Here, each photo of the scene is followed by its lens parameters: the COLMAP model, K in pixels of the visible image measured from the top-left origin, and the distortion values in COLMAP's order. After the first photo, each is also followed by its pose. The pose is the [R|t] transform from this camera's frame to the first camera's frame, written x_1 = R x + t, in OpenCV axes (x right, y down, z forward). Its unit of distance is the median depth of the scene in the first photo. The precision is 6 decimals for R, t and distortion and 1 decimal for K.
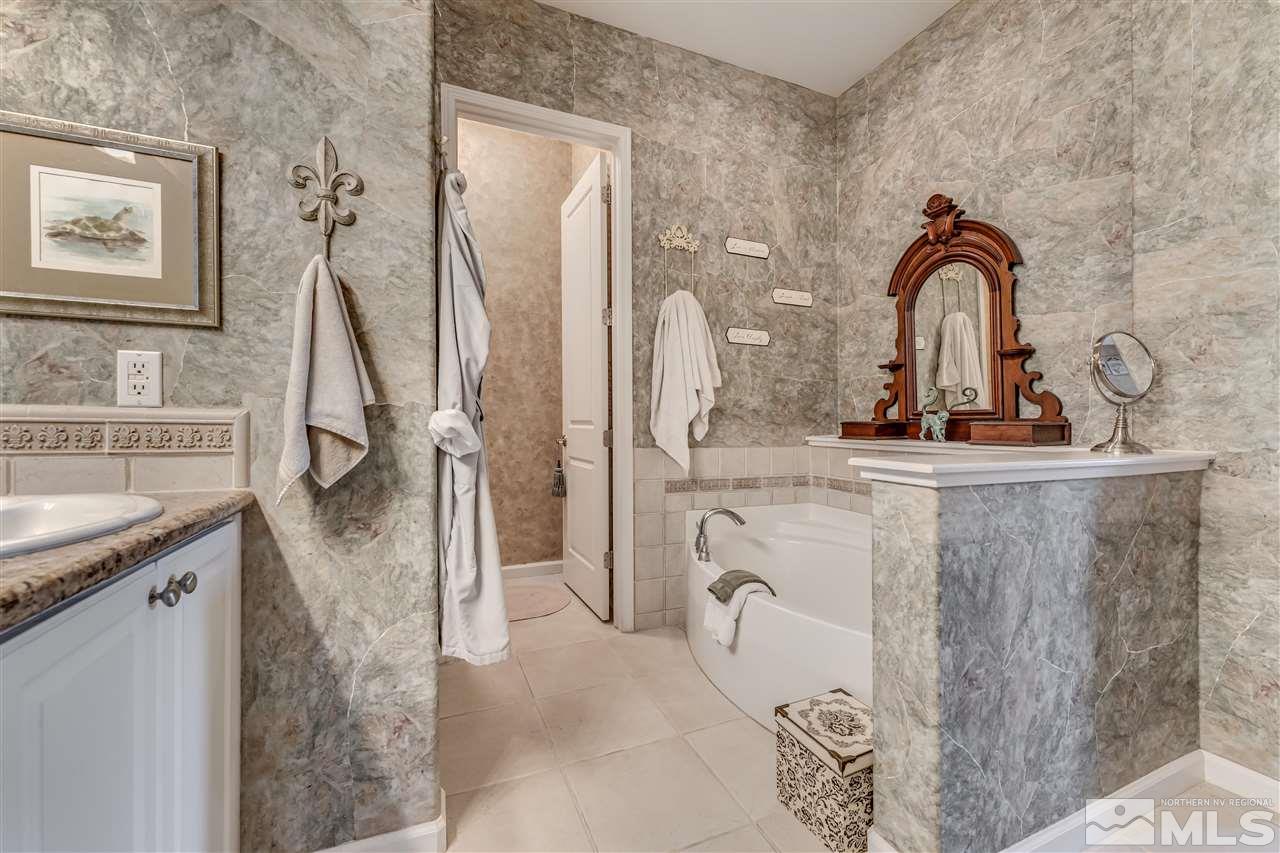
lens RADIAL K [[520.4, 0, 645.0], [0, 520.4, 423.2], [0, 0, 1]] dist [-0.001369, 0.000964]
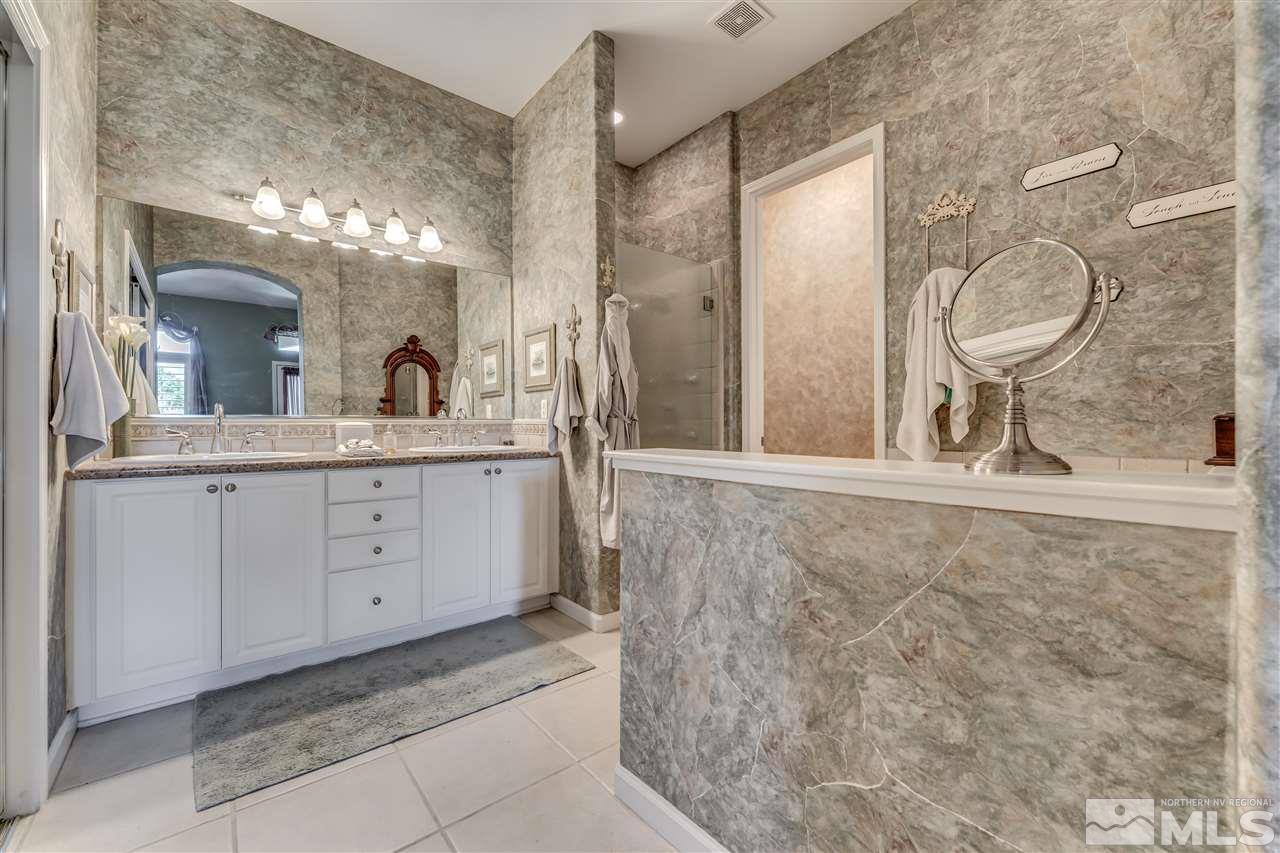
lens RADIAL K [[520.4, 0, 635.7], [0, 520.4, 426.5], [0, 0, 1]] dist [-0.001369, 0.000964]
pose [[0.263826, -0.001536, -0.964569, 1.650031], [0.004381, 0.999990, -0.000394, 0.012413], [0.964560, -0.004122, 0.263830, 0.601876]]
